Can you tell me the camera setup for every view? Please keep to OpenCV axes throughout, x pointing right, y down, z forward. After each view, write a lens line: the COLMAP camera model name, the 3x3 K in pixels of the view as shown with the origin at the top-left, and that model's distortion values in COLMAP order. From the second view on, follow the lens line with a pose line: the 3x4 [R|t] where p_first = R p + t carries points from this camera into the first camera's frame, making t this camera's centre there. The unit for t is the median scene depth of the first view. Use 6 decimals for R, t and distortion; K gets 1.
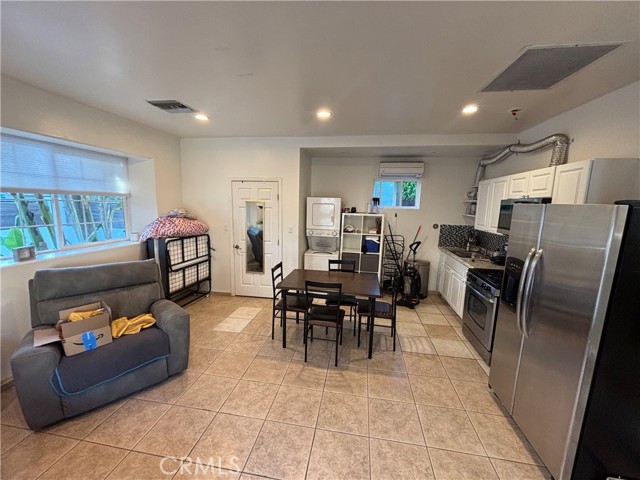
lens RADIAL K [[258.0, 0, 318.8], [0, 258.0, 241.3], [0, 0, 1]] dist [0.003786, -0.000121]
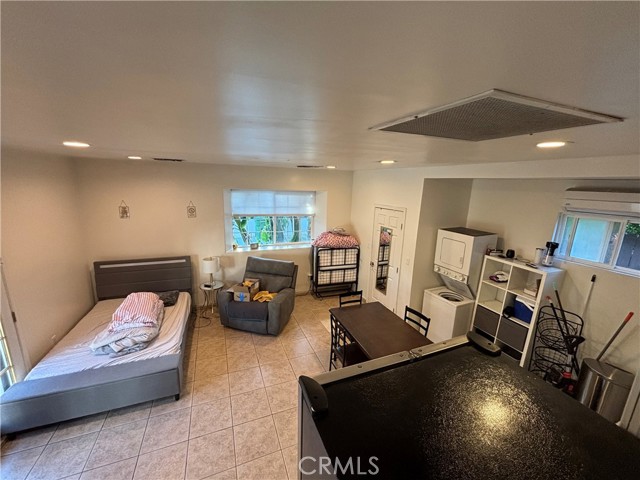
lens RADIAL K [[258.0, 0, 319.4], [0, 258.0, 240.0], [0, 0, 1]] dist [0.003786, -0.000121]
pose [[0.521271, 0.177035, -0.834826, 0.543011], [-0.144928, 0.982400, 0.117836, -0.199616], [0.840995, 0.059565, 0.537754, 0.192102]]
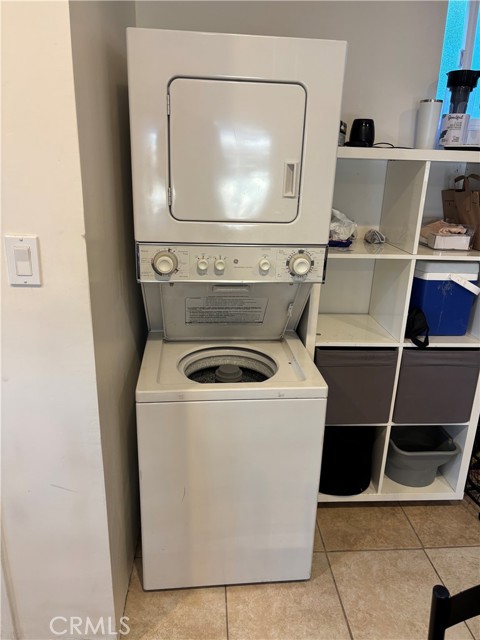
lens RADIAL K [[487.5, 0, 242.7], [0, 487.5, 317.2], [0, 0, 1]] dist [0.058499, -0.014472]
pose [[0.974385, -0.073134, 0.212660, -0.058226], [0.034454, 0.983027, 0.180196, -0.062558], [-0.222229, -0.168253, 0.960367, 0.754351]]
